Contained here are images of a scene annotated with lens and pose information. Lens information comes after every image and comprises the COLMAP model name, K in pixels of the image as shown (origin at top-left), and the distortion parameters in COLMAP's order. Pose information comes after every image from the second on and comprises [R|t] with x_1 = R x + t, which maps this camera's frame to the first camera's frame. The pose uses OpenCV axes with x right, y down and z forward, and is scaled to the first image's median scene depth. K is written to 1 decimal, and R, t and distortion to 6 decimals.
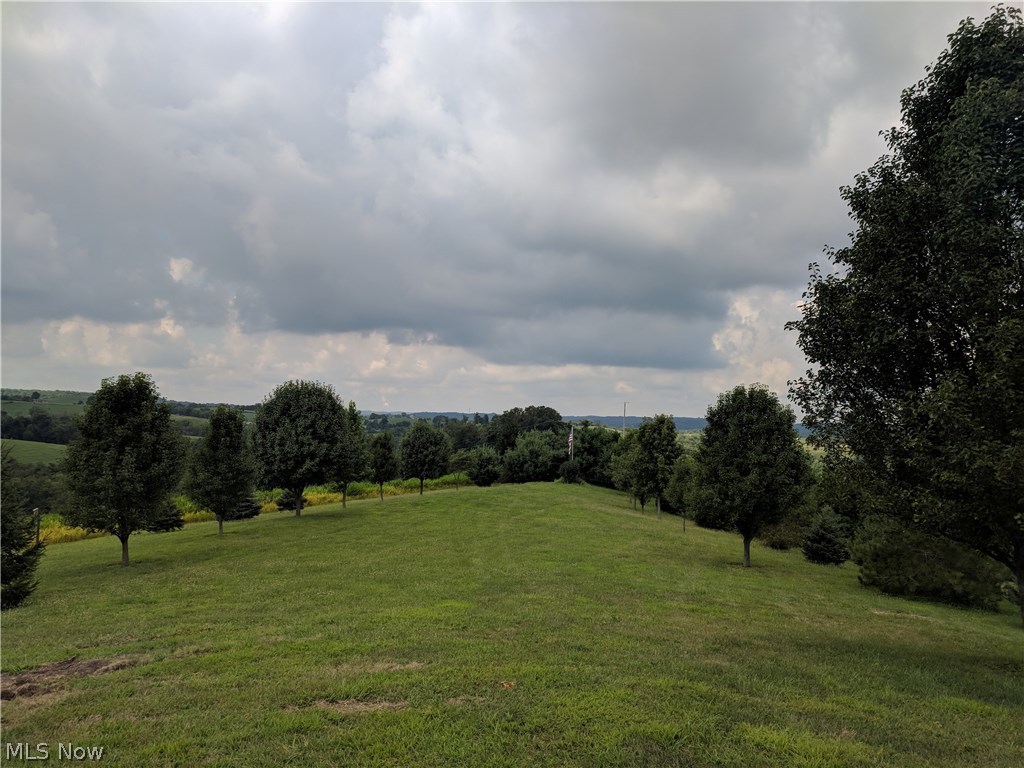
lens RADIAL K [[761.2, 0, 516.2], [0, 761.2, 383.5], [0, 0, 1]] dist [0.001161, 0.008513]
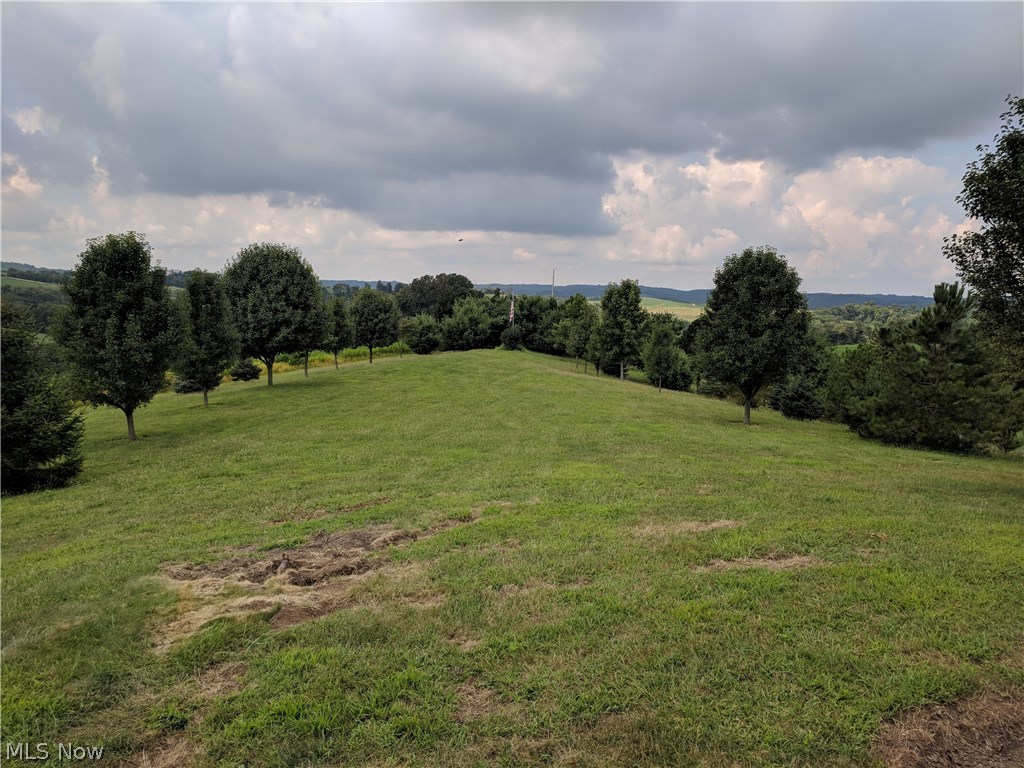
lens RADIAL K [[761.2, 0, 516.2], [0, 761.2, 383.5], [0, 0, 1]] dist [0.001161, 0.008513]
pose [[0.991627, -0.019647, 0.127628, -0.125448], [-0.002529, 0.985214, 0.171312, 0.005939], [-0.129107, -0.170200, 0.976915, 0.023935]]
